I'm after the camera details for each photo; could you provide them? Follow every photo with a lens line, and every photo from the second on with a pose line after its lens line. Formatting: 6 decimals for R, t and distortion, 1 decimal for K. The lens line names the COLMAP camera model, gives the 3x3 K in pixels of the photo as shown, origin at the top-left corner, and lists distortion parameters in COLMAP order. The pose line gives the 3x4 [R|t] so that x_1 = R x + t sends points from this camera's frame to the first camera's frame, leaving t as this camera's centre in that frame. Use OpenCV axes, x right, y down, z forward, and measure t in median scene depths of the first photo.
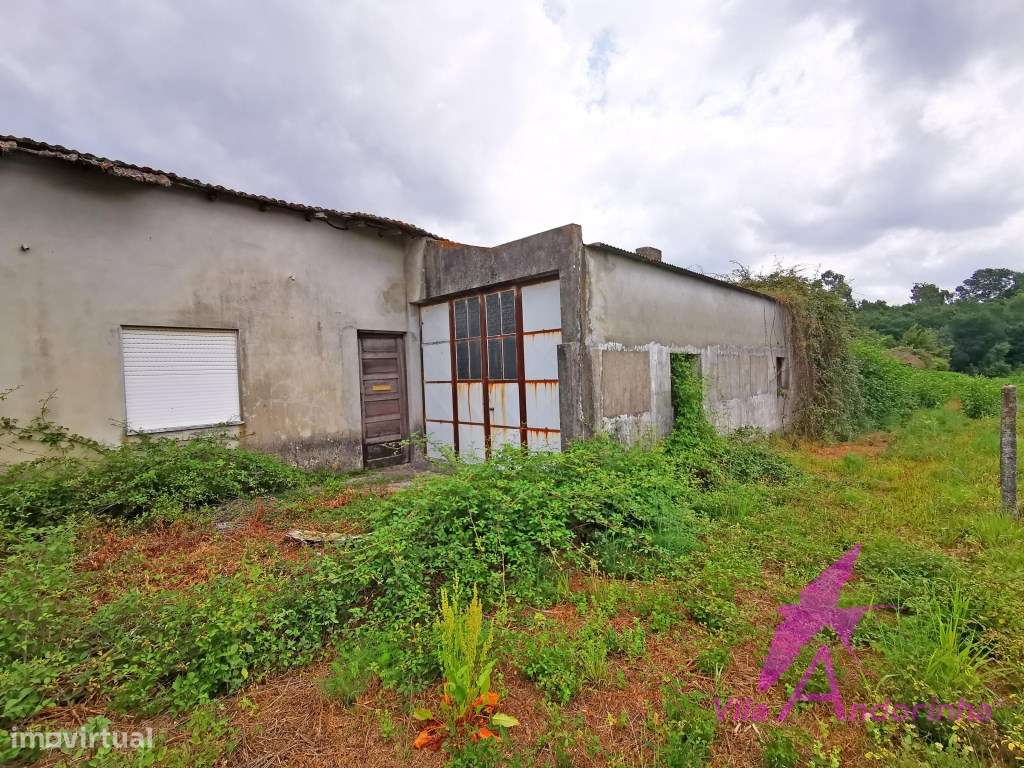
lens RADIAL K [[468.7, 0, 512.0], [0, 468.7, 384.0], [0, 0, 1]] dist [0.002938, 0.001560]
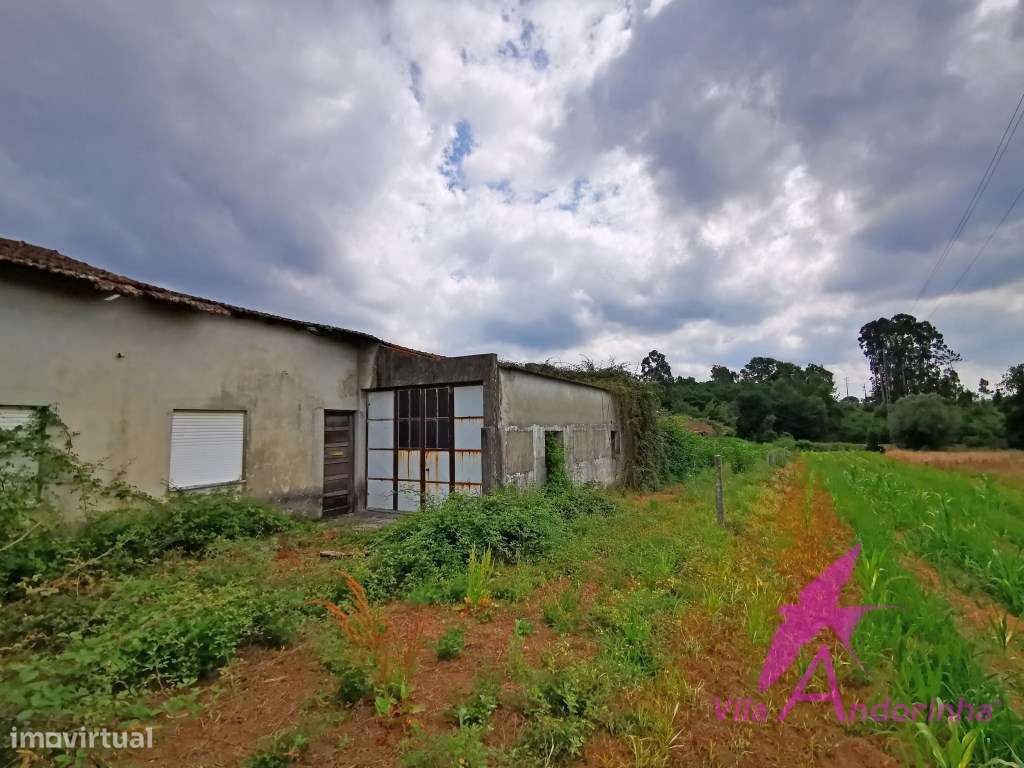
lens RADIAL K [[468.7, 0, 512.0], [0, 468.7, 384.0], [0, 0, 1]] dist [0.002938, 0.001560]
pose [[0.957065, 0.046728, 0.286084, -0.208369], [-0.010827, 0.991996, -0.125807, -0.026574], [-0.289672, 0.117308, 0.949910, -0.430497]]
